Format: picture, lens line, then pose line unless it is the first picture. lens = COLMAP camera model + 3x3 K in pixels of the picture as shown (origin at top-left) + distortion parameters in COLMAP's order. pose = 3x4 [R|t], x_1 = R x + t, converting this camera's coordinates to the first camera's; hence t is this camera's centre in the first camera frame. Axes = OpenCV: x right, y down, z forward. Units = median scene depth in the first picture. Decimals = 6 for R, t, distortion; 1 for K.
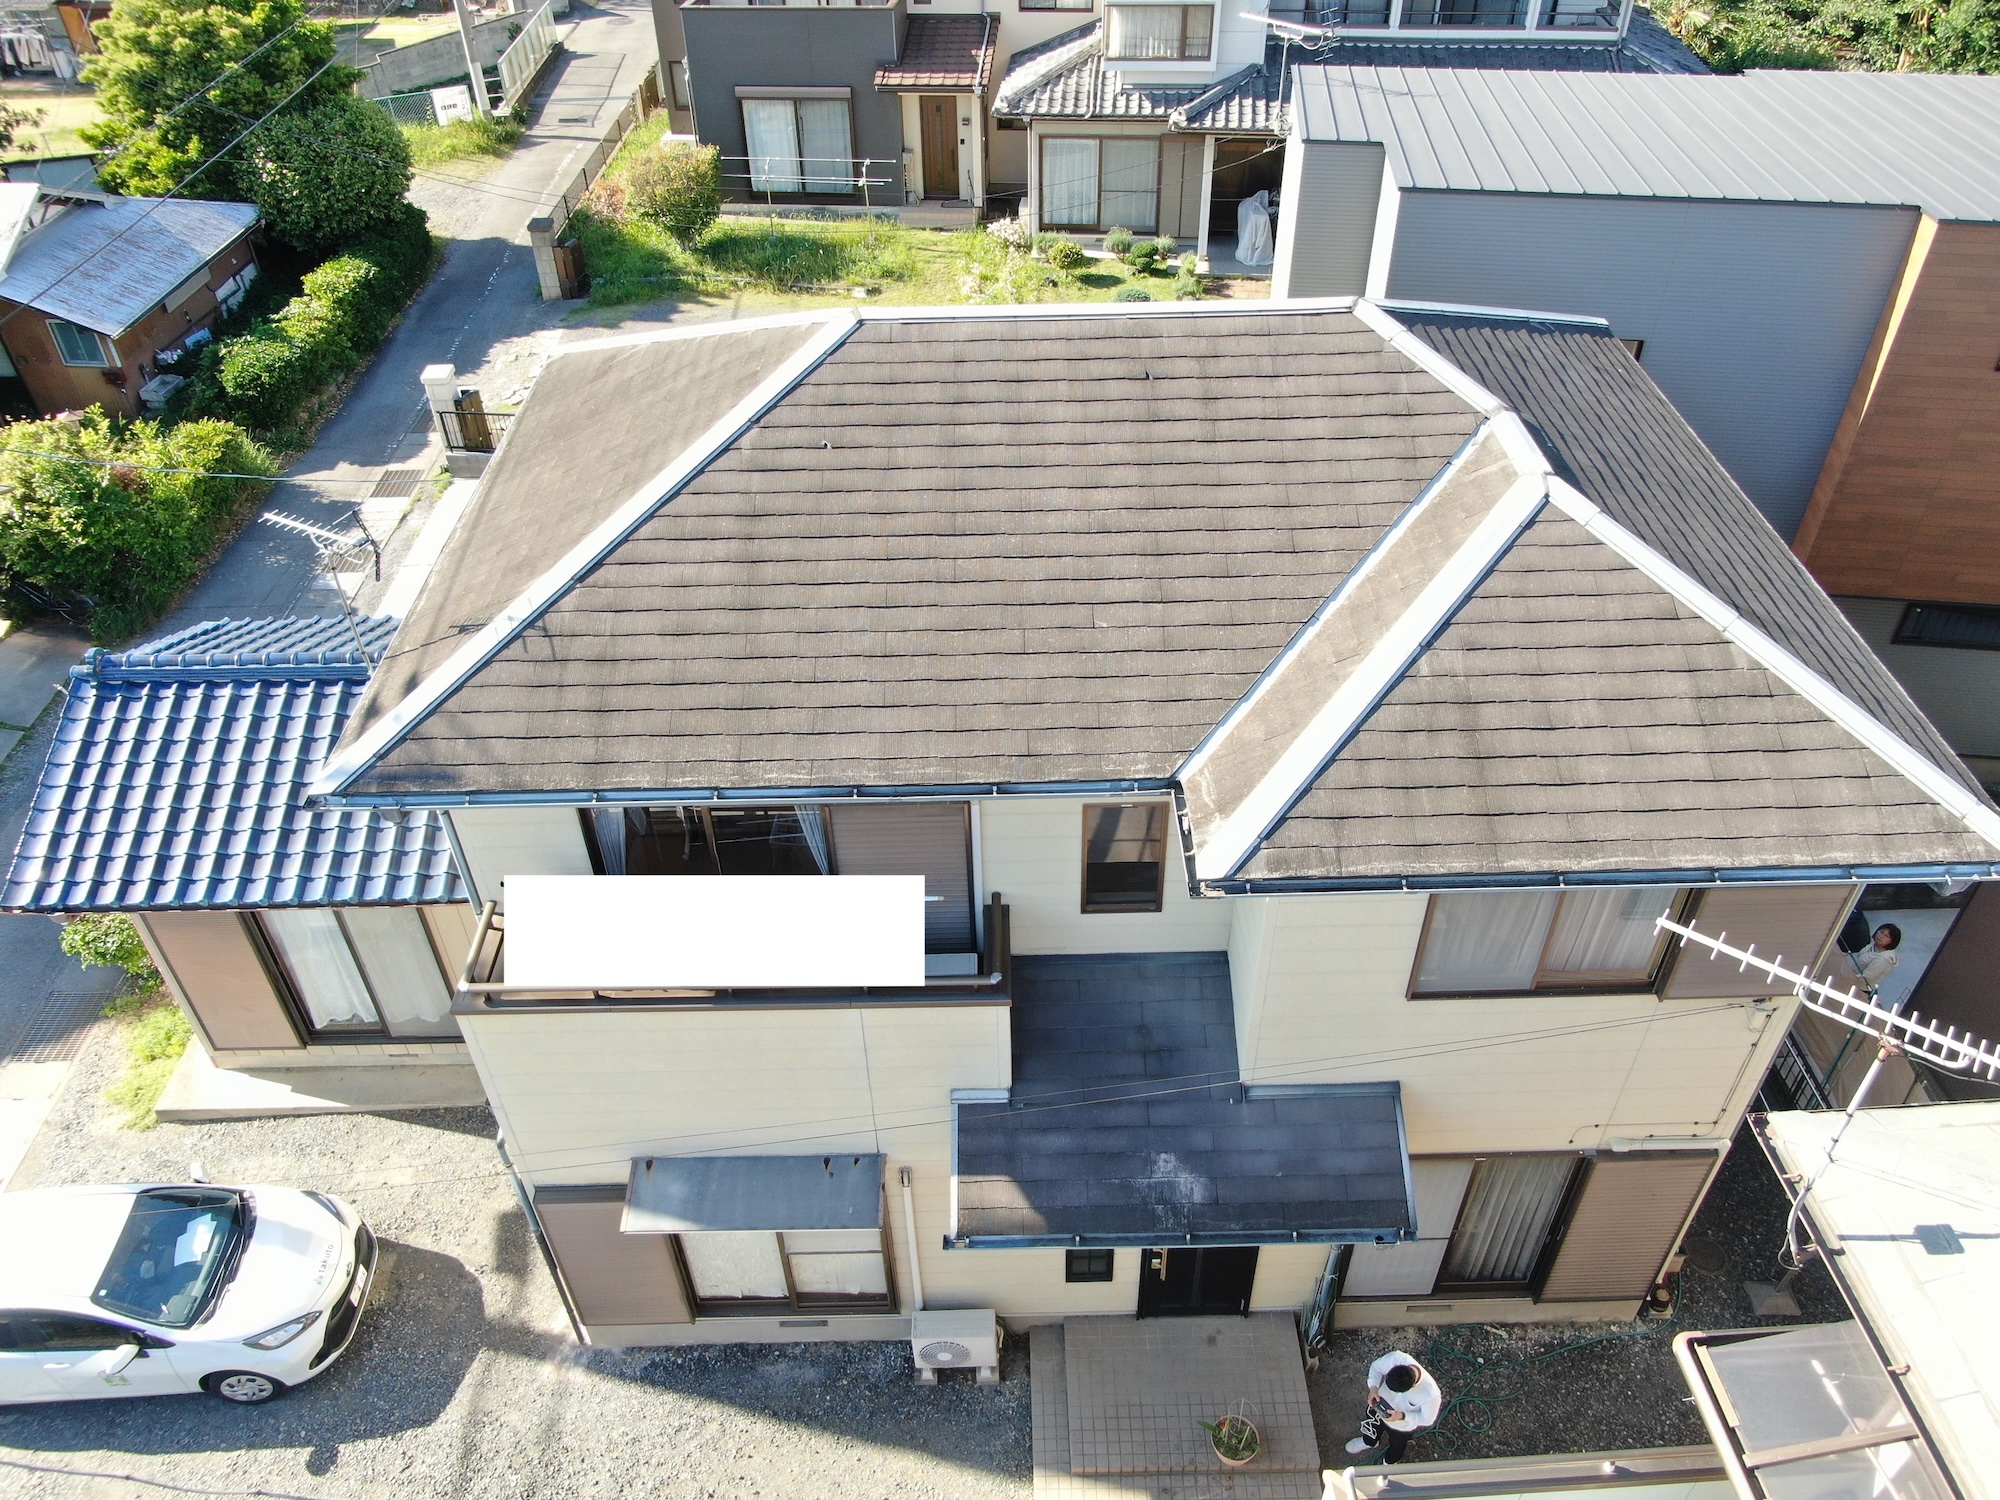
lens RADIAL K [[1395.6, 0, 1000.0], [0, 1395.6, 750.0], [0, 0, 1]] dist [0.049356, -0.024637]
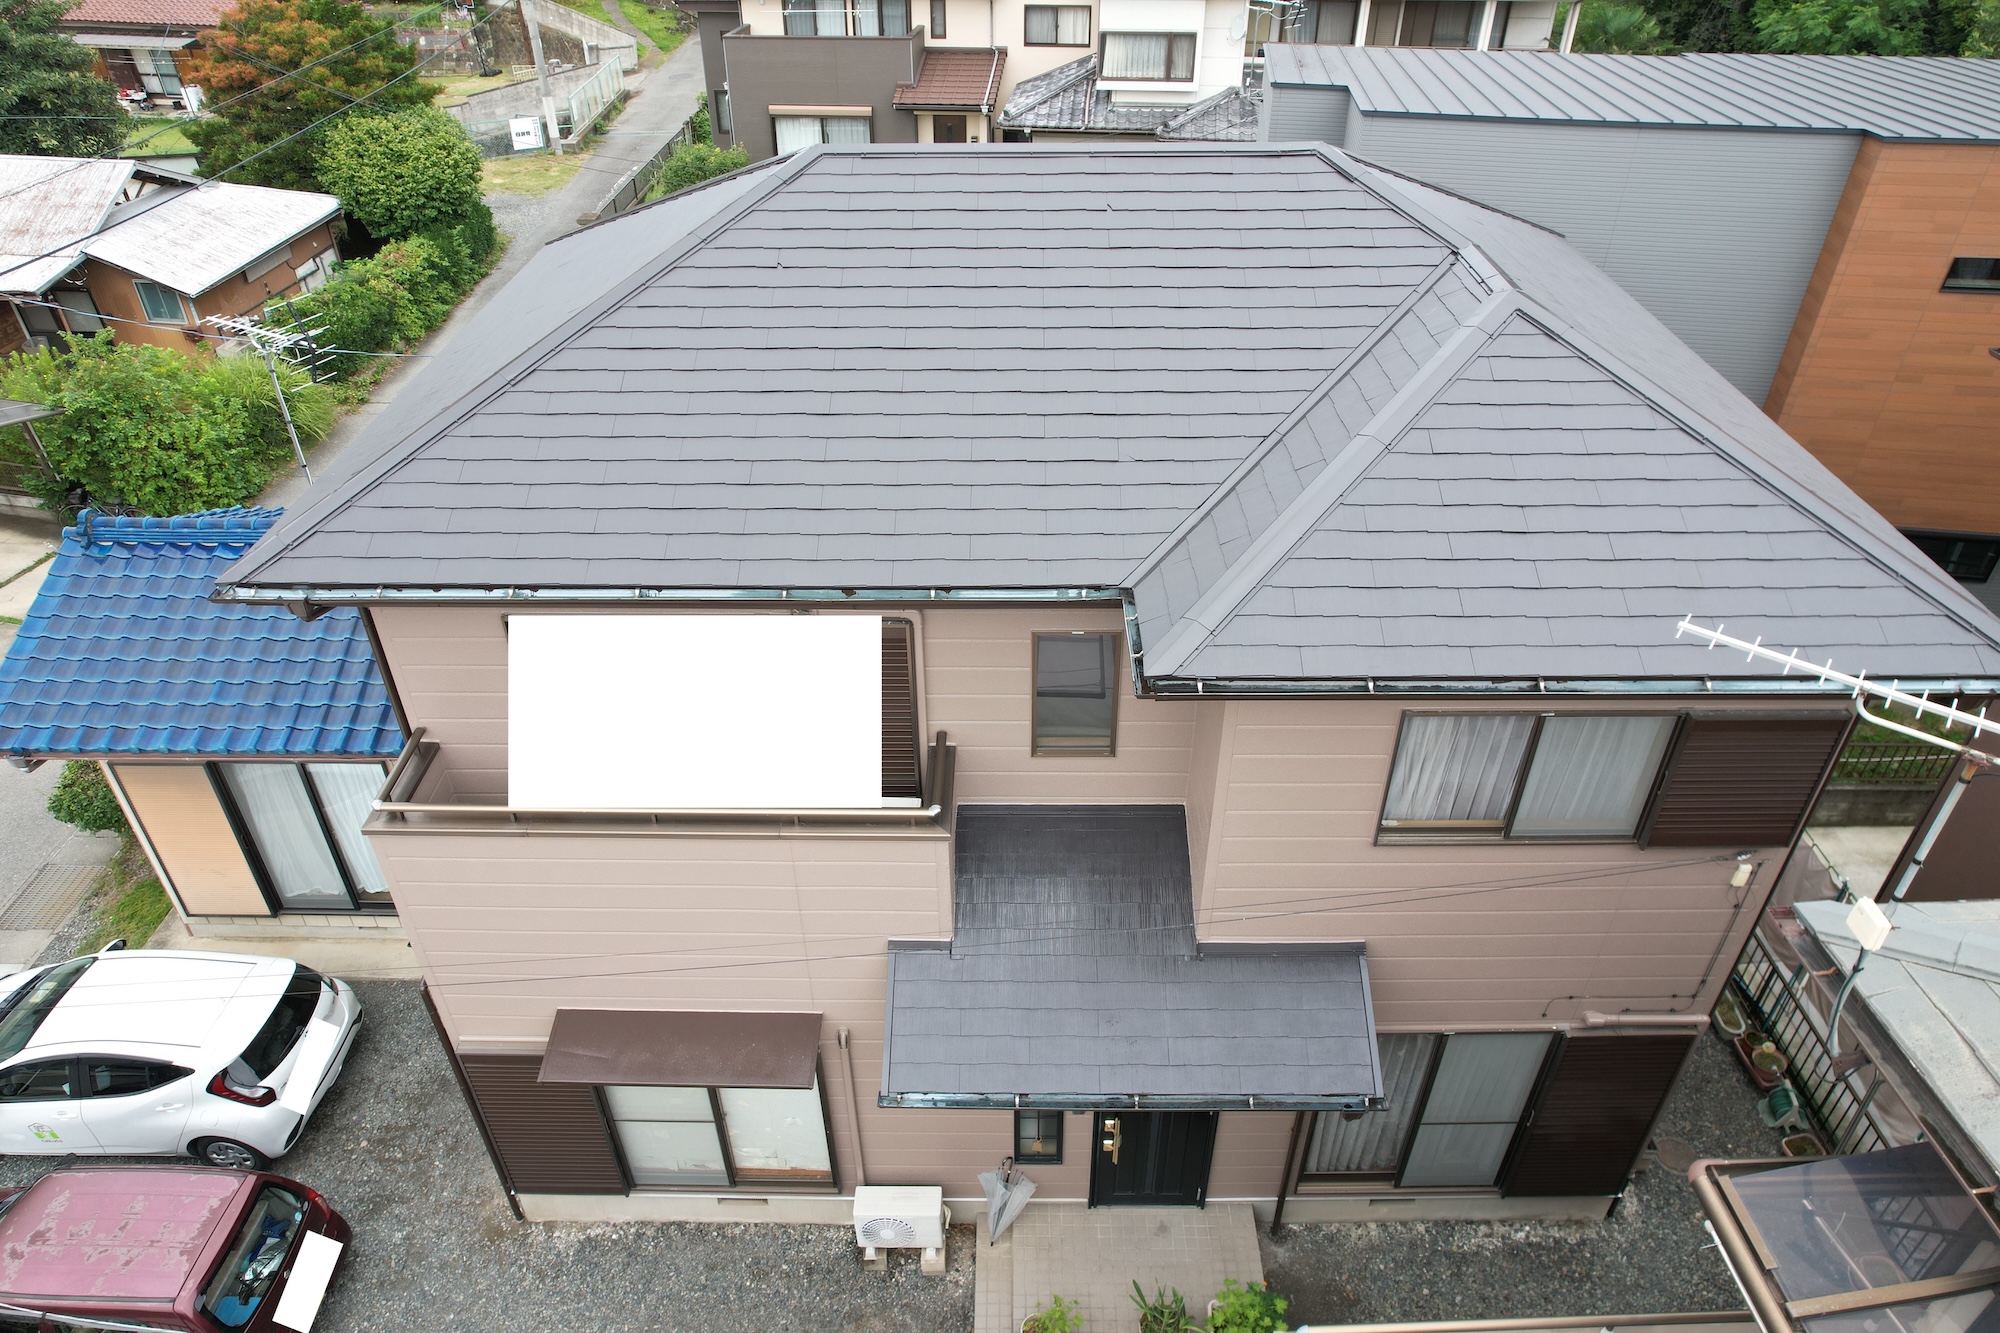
lens RADIAL K [[1223.9, 0, 1000.0], [0, 1223.9, 666.5], [0, 0, 1]] dist [0.021140, 0.001639]
pose [[0.999683, 0.023153, -0.009862, 0.035899], [-0.023804, 0.997115, -0.072083, 0.095863], [0.008165, 0.072295, 0.997350, 0.129411]]
